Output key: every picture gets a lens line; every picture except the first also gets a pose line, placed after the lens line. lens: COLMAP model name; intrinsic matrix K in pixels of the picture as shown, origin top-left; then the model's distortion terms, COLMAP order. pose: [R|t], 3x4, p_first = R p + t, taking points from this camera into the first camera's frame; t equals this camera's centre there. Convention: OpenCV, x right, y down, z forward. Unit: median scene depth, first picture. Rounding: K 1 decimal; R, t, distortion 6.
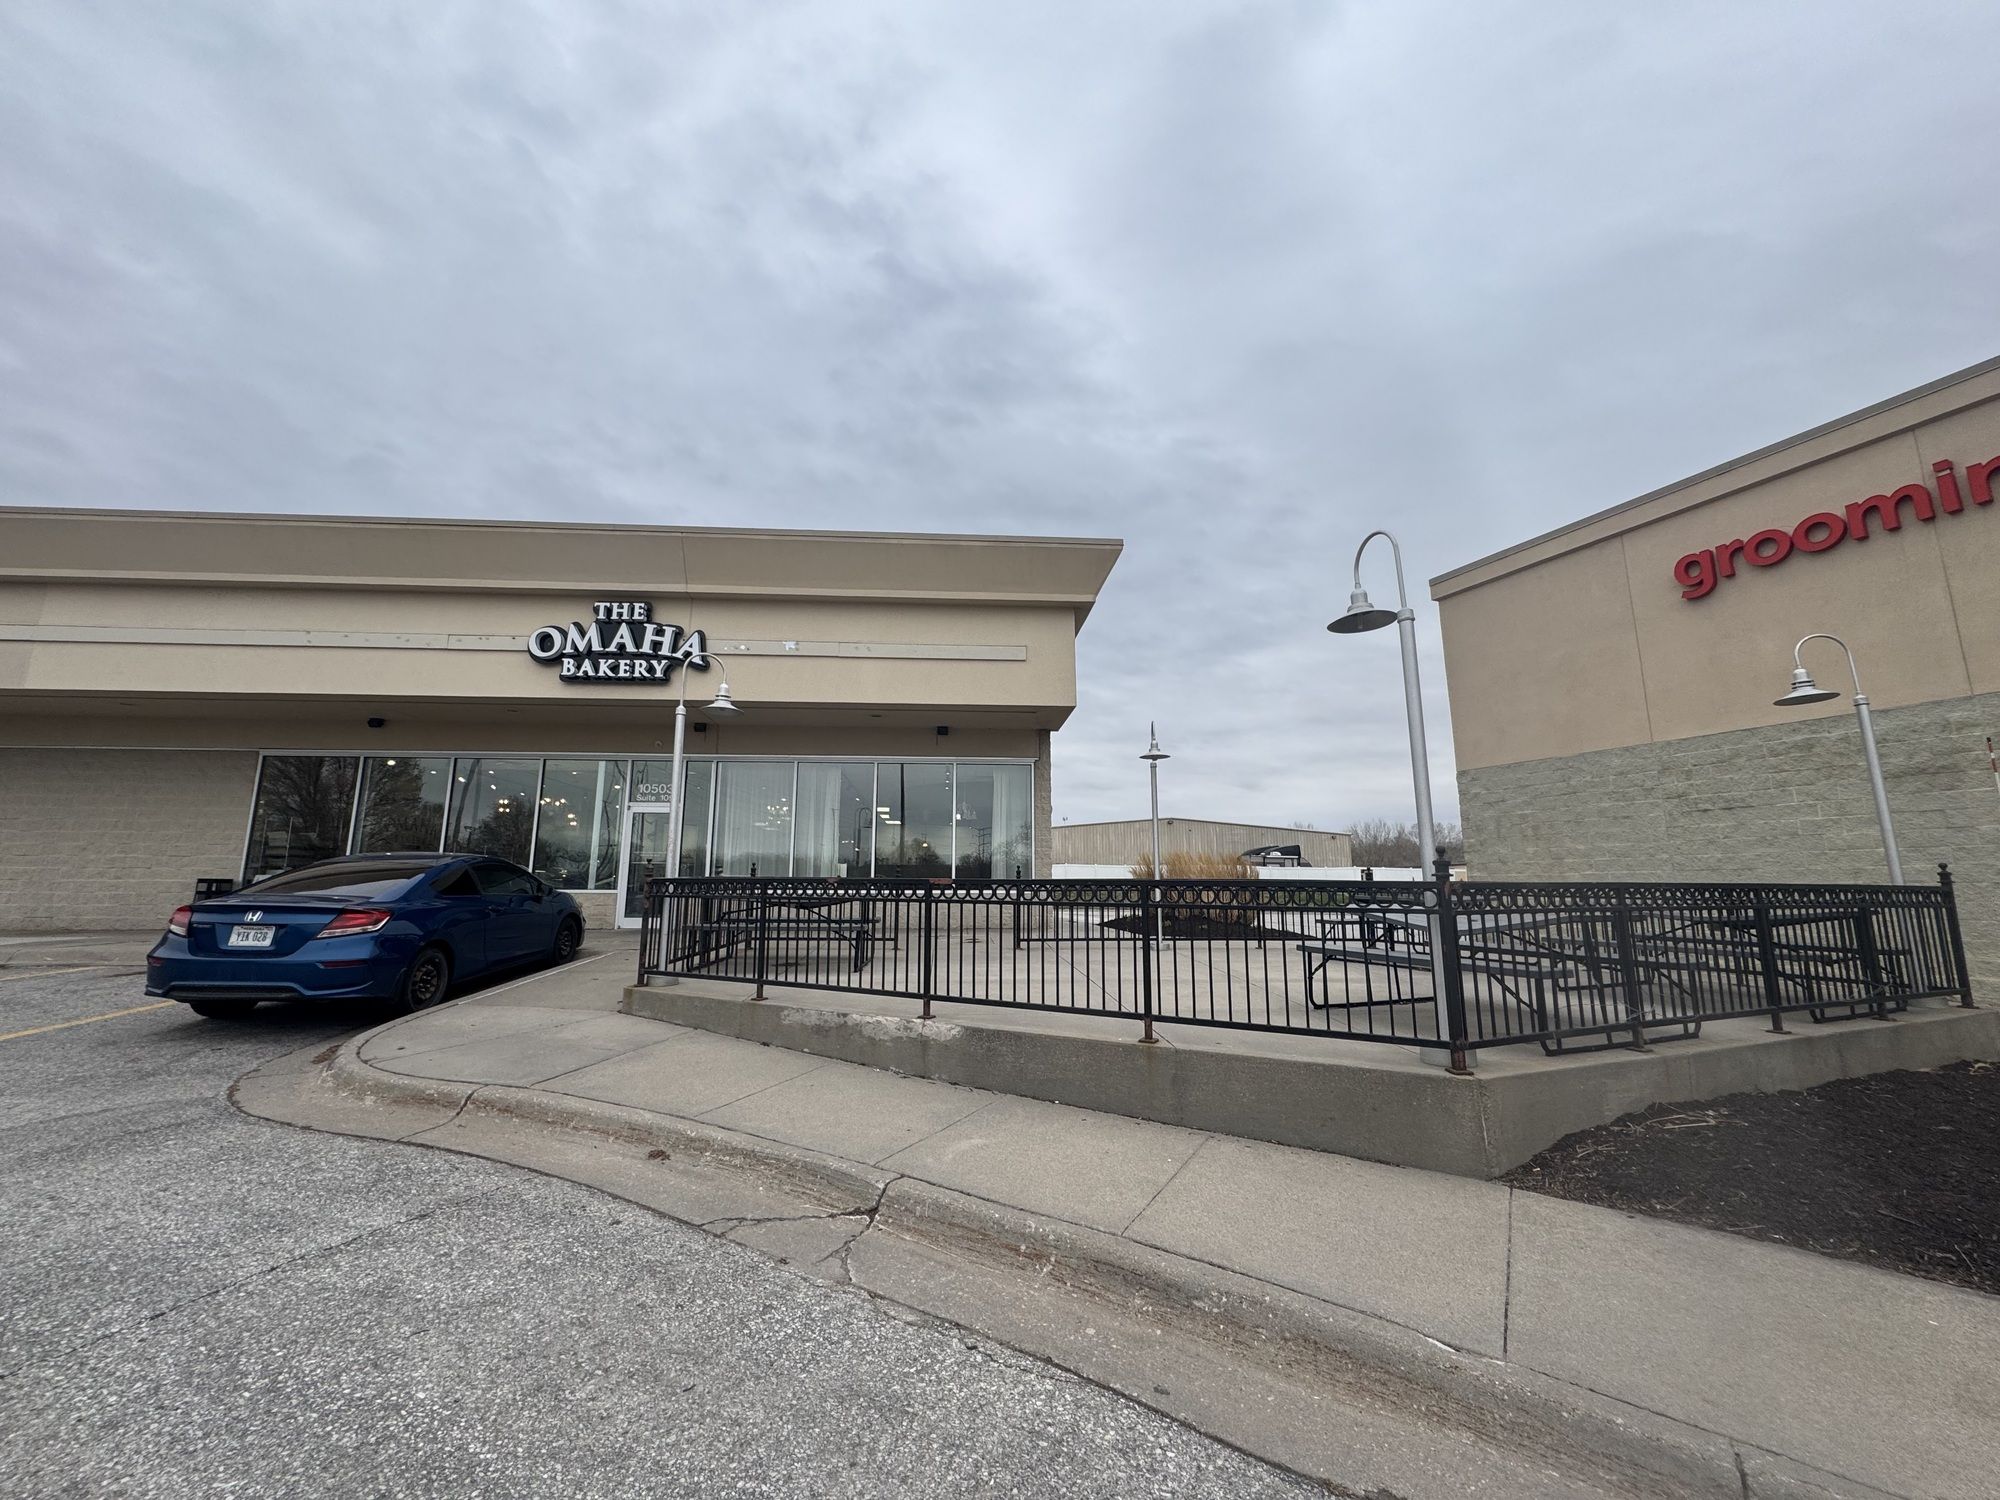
lens RADIAL K [[794.8, 0, 1000.0], [0, 794.8, 750.0], [0, 0, 1]] dist [-0.002909, 0.000414]
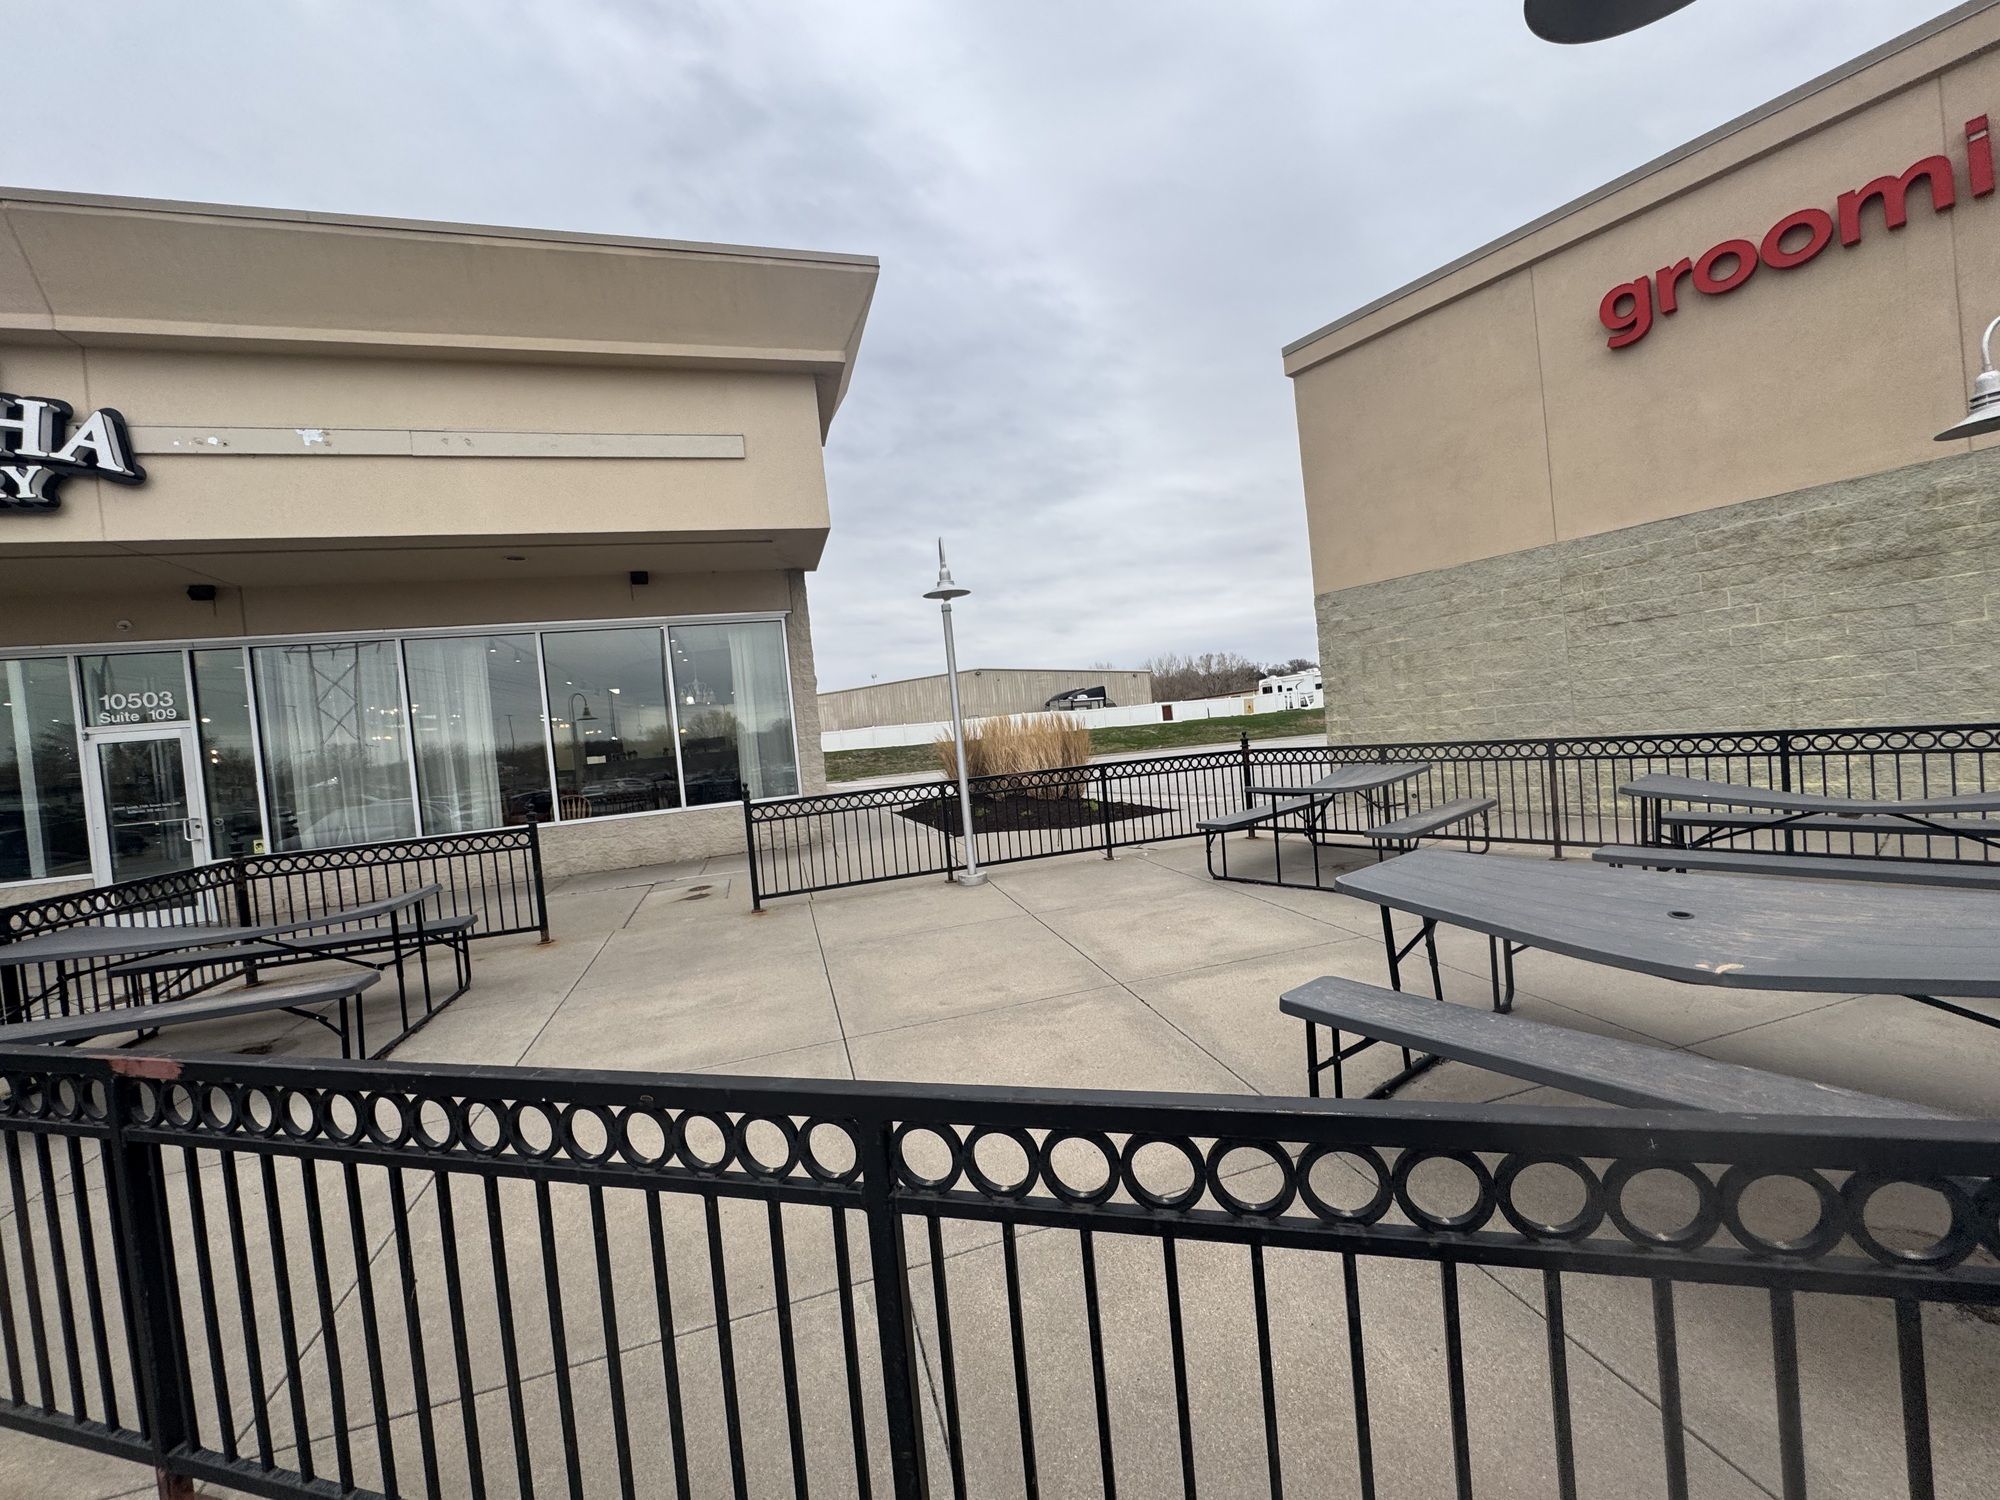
lens RADIAL K [[794.8, 0, 1000.0], [0, 794.8, 750.0], [0, 0, 1]] dist [-0.002909, 0.000414]
pose [[0.968916, -0.100178, 0.226197, 0.067665], [0.057621, 0.980581, 0.187461, 0.012146], [-0.240584, -0.168600, 0.955873, 0.305163]]
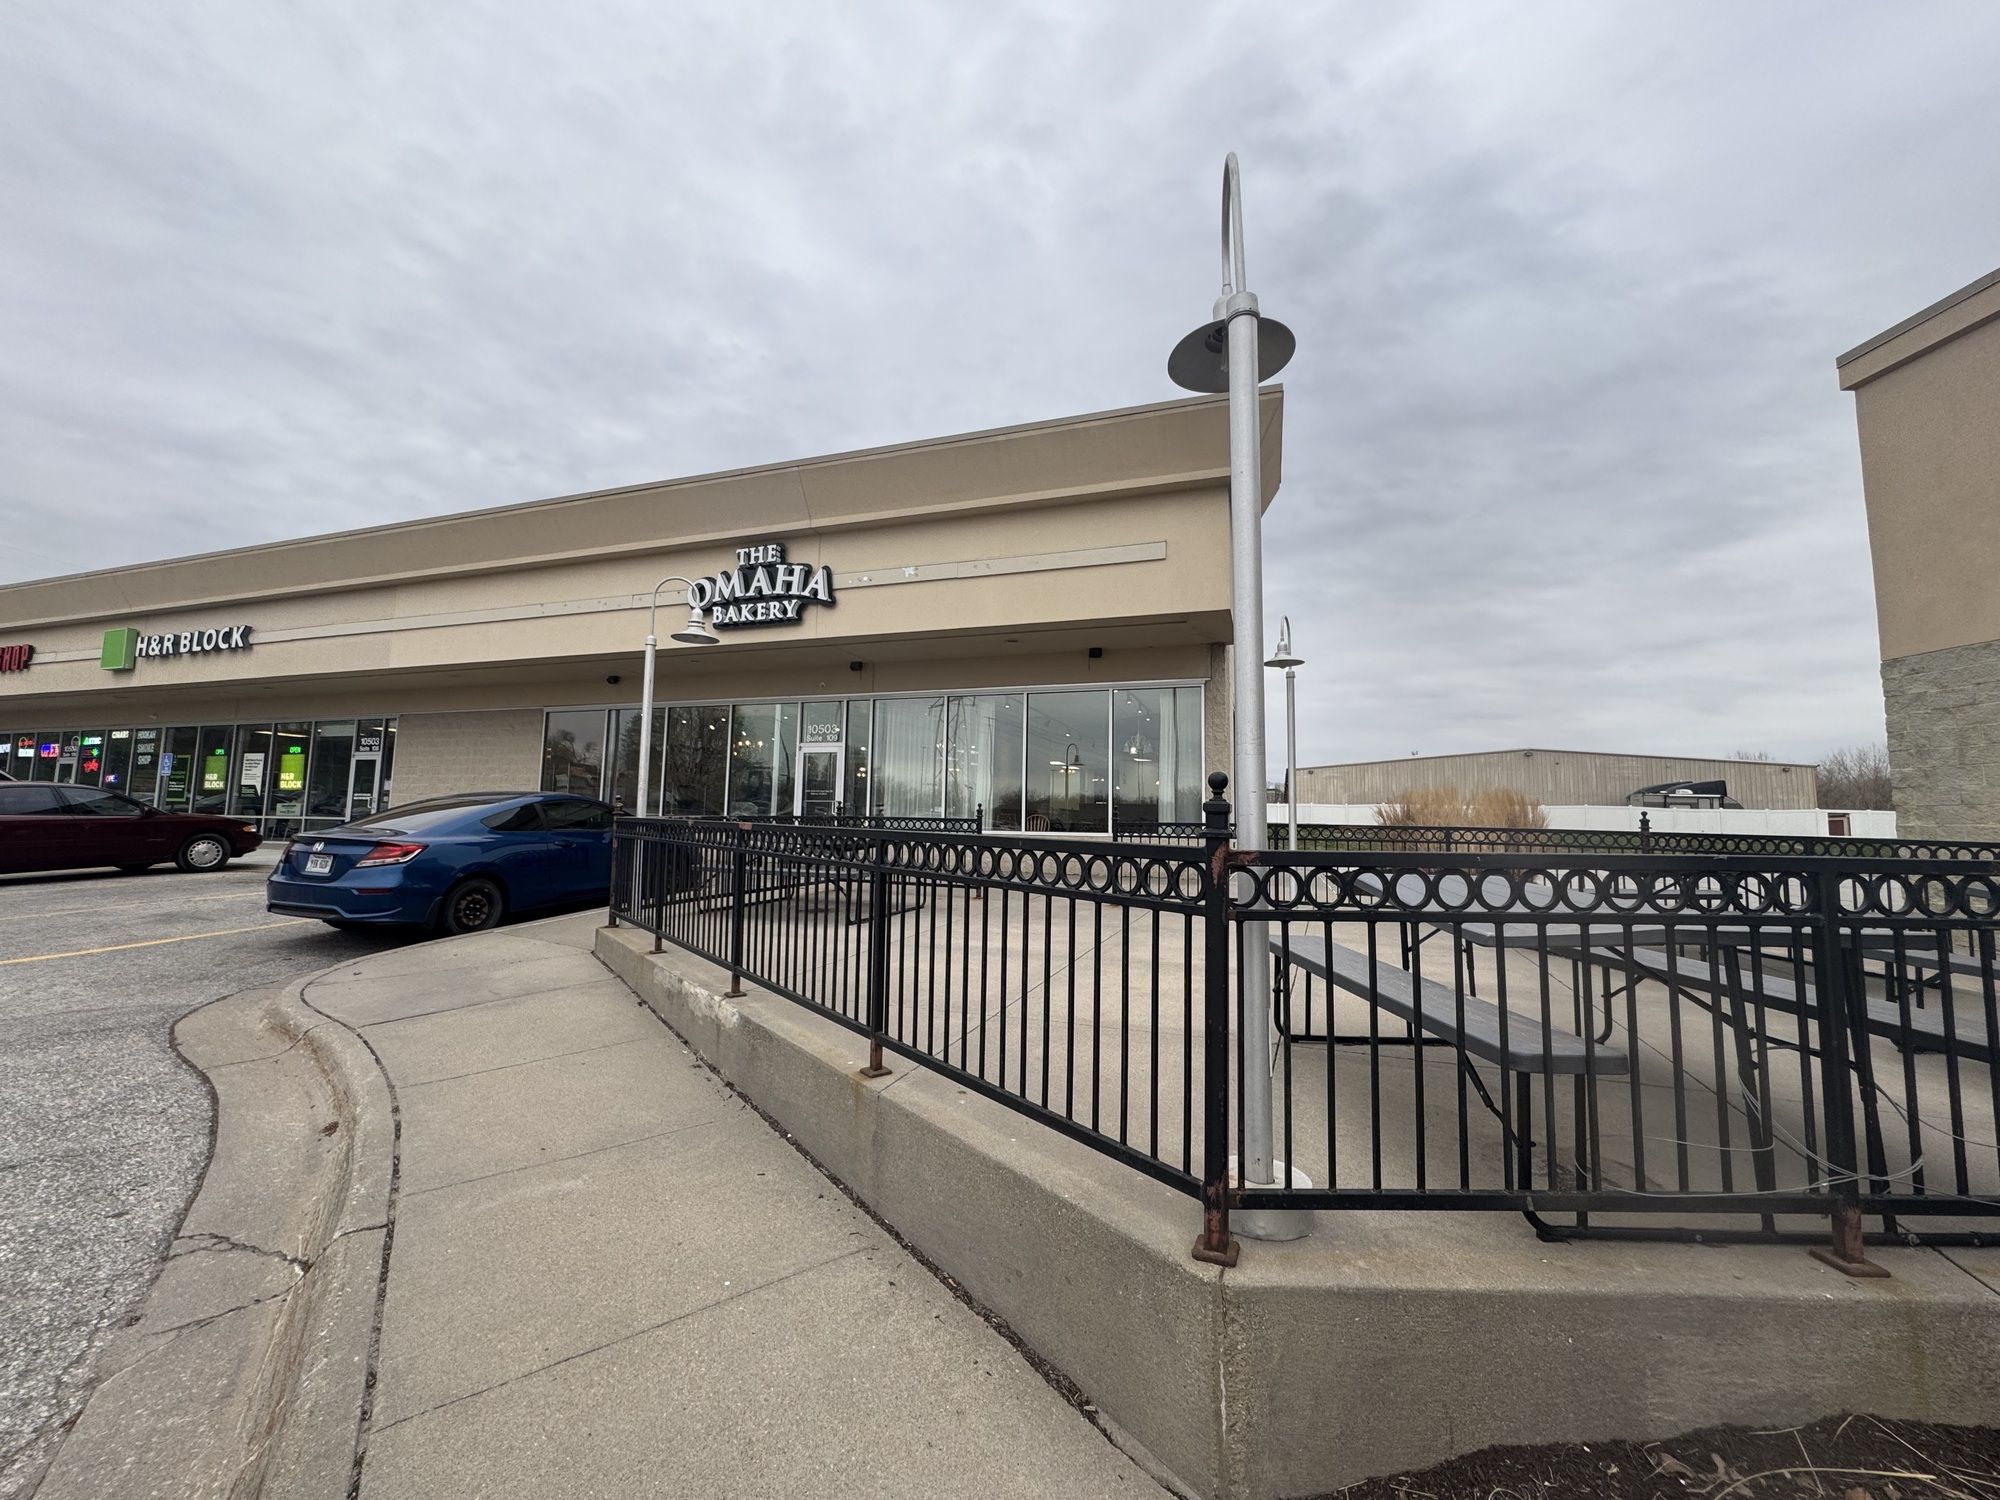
lens RADIAL K [[794.8, 0, 1000.0], [0, 794.8, 750.0], [0, 0, 1]] dist [-0.002909, 0.000414]
pose [[0.919966, -0.021844, -0.391389, 0.203238], [0.051561, 0.996514, 0.065577, 0.023297], [0.388592, -0.080509, 0.917886, 0.170098]]
